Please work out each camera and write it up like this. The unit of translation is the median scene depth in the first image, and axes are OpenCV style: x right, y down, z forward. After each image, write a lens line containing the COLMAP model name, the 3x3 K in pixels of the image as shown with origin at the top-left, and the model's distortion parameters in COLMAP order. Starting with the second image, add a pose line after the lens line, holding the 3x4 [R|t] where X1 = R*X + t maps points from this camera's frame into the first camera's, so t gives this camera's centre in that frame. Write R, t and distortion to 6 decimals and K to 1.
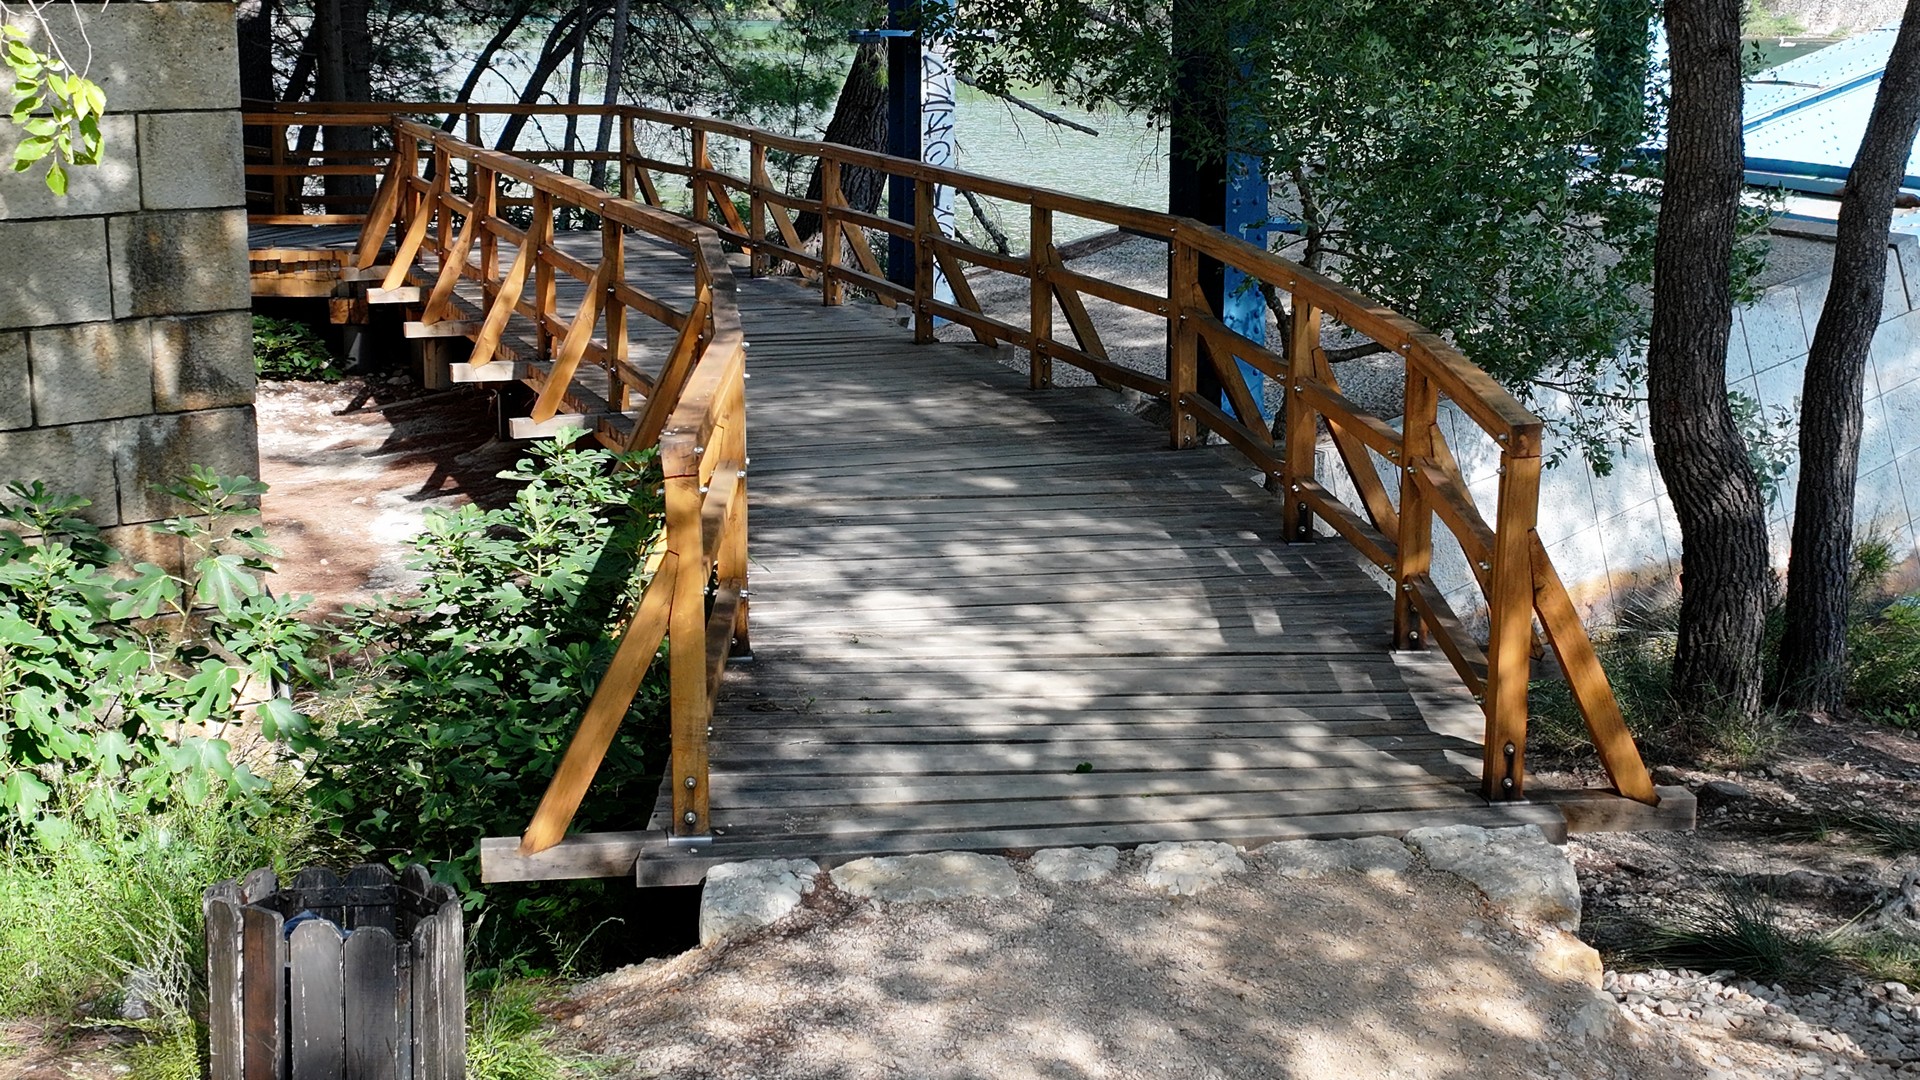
lens RADIAL K [[2720.2, 0, 960.0], [0, 2720.2, 540.0], [0, 0, 1]] dist [0.004125, -0.024179]
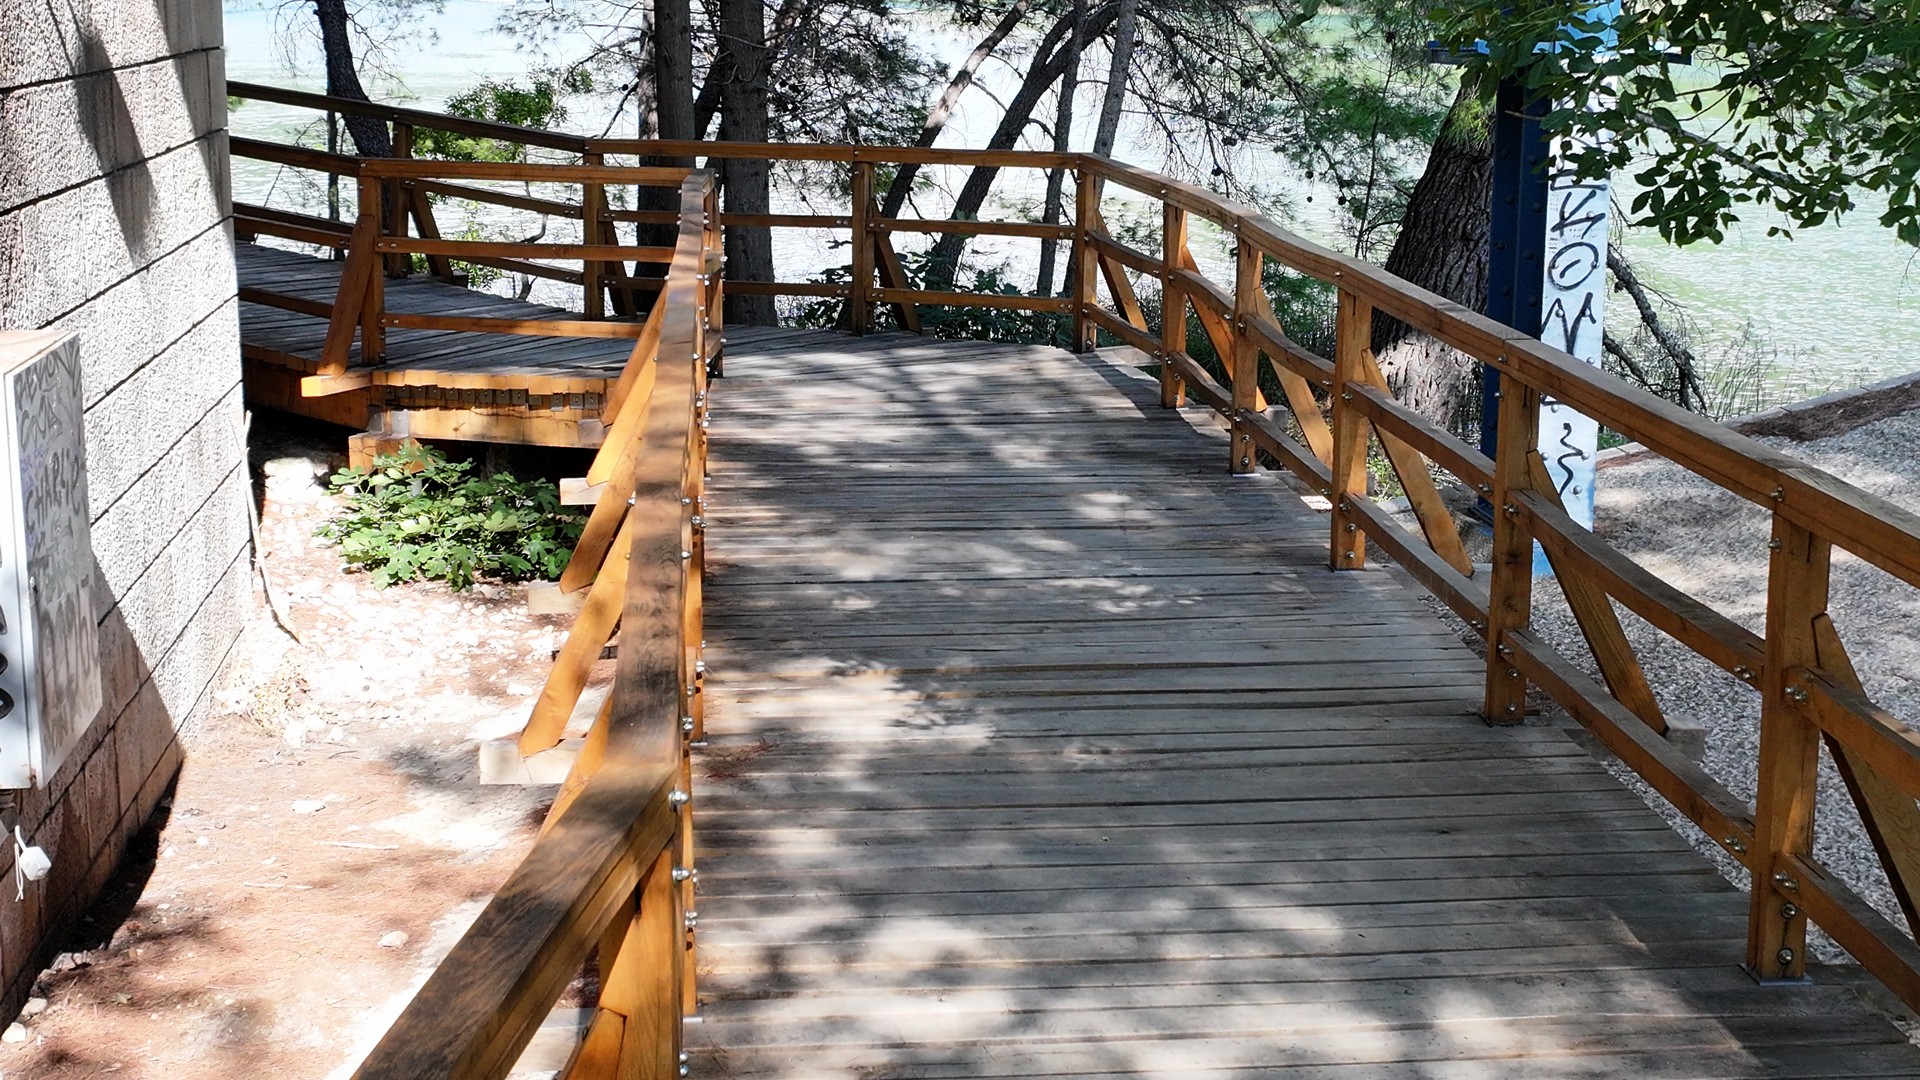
lens RADIAL K [[2720.2, 0, 960.0], [0, 2720.2, 540.0], [0, 0, 1]] dist [0.004125, -0.024179]
pose [[0.970414, 0.049268, -0.236367, 0.003481], [-0.049102, 0.998772, 0.006594, -0.072552], [0.236401, 0.005208, 0.971642, 0.375534]]
